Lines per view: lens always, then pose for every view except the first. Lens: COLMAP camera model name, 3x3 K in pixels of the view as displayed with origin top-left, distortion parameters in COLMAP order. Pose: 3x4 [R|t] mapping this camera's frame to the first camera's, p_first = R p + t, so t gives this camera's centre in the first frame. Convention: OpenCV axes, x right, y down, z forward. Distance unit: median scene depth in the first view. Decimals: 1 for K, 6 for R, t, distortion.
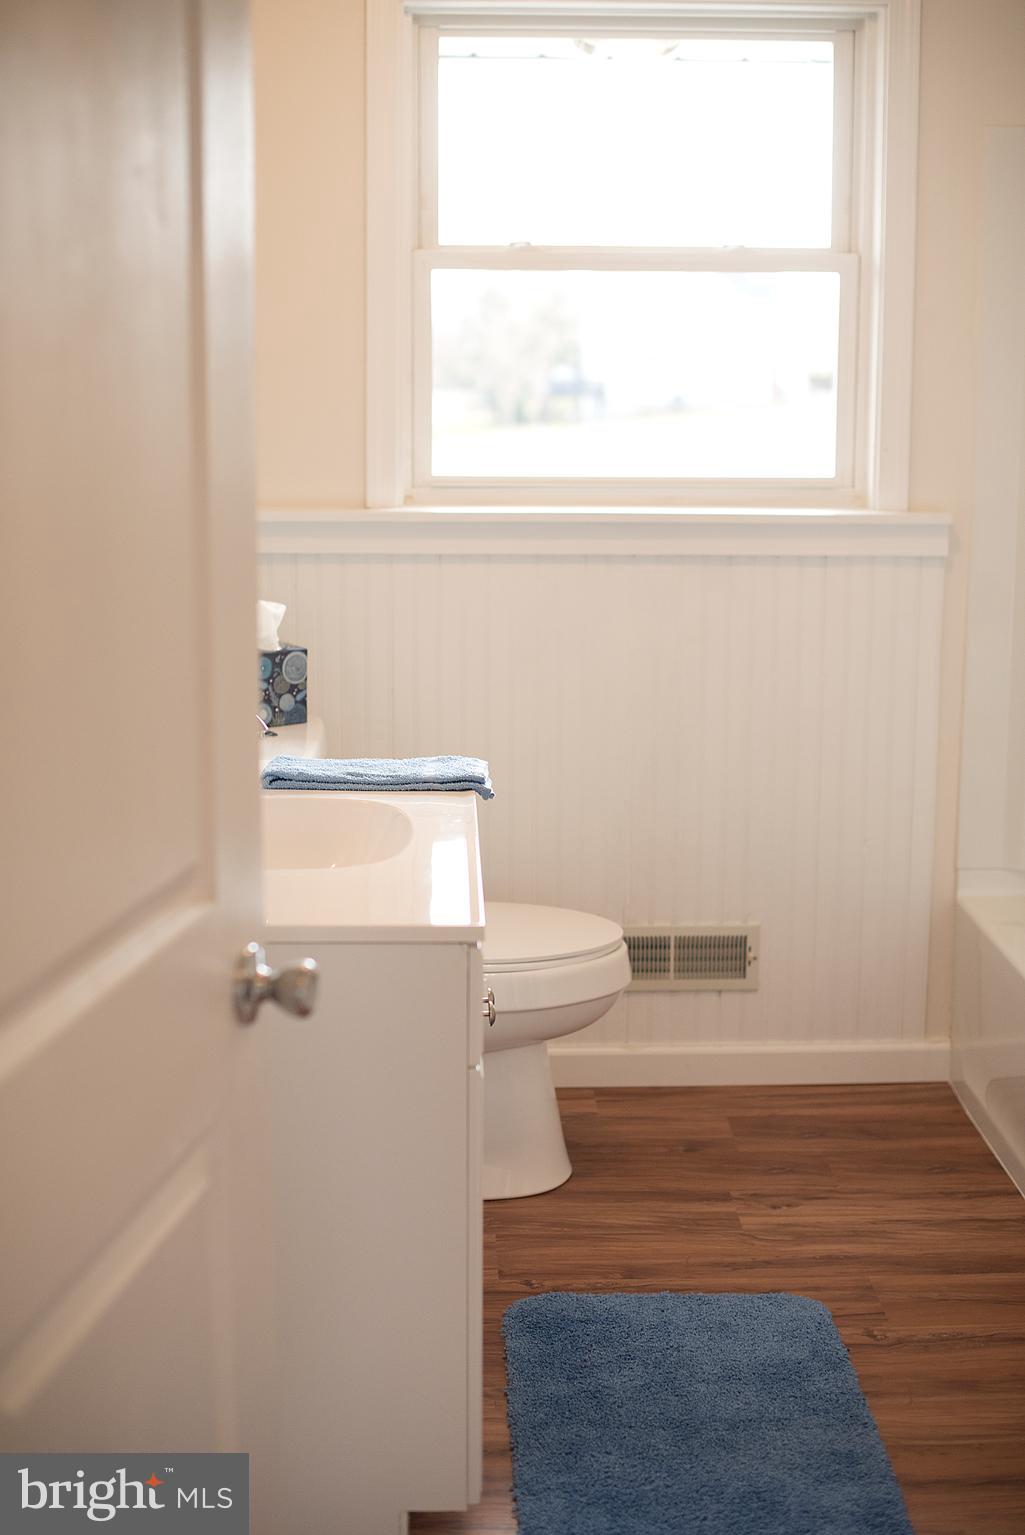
lens RADIAL K [[2256.1, 0, 521.4], [0, 2256.1, 769.6], [0, 0, 1]] dist [-0.118014, 0.000000]
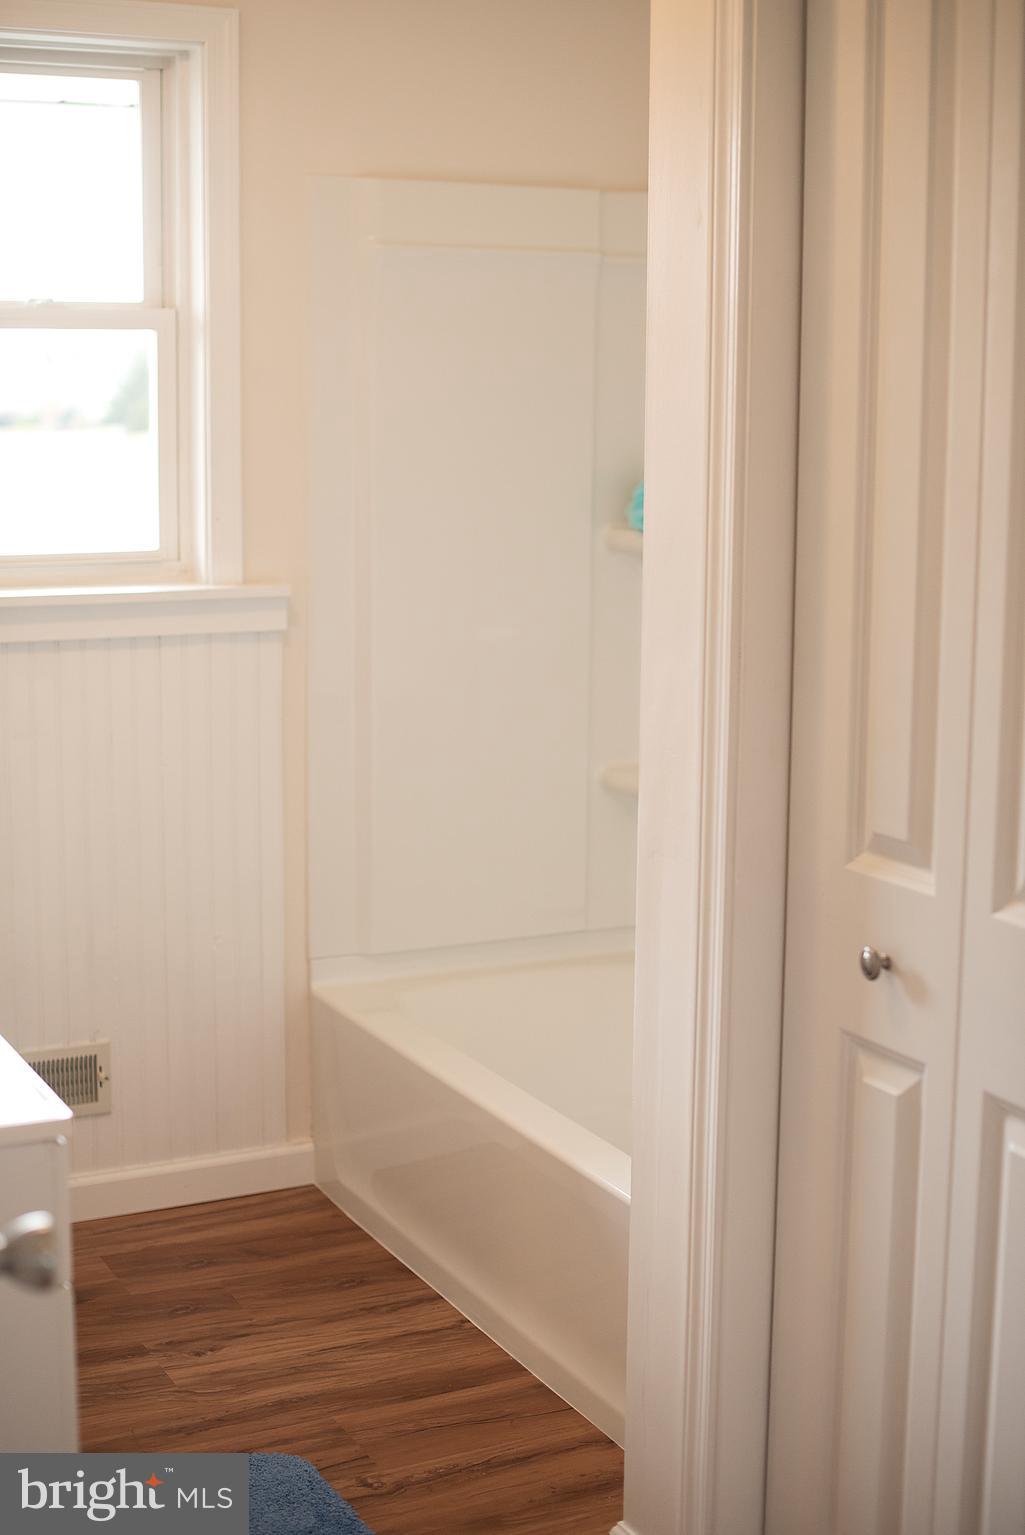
lens RADIAL K [[2256.1, 0, 508.3], [0, 2256.1, 764.9], [0, 0, 1]] dist [-0.118014, 0.000000]
pose [[0.907314, -0.066360, 0.415184, -0.122110], [0.075932, 0.997091, -0.006570, -0.025558], [-0.413540, 0.037487, 0.909714, 0.104912]]
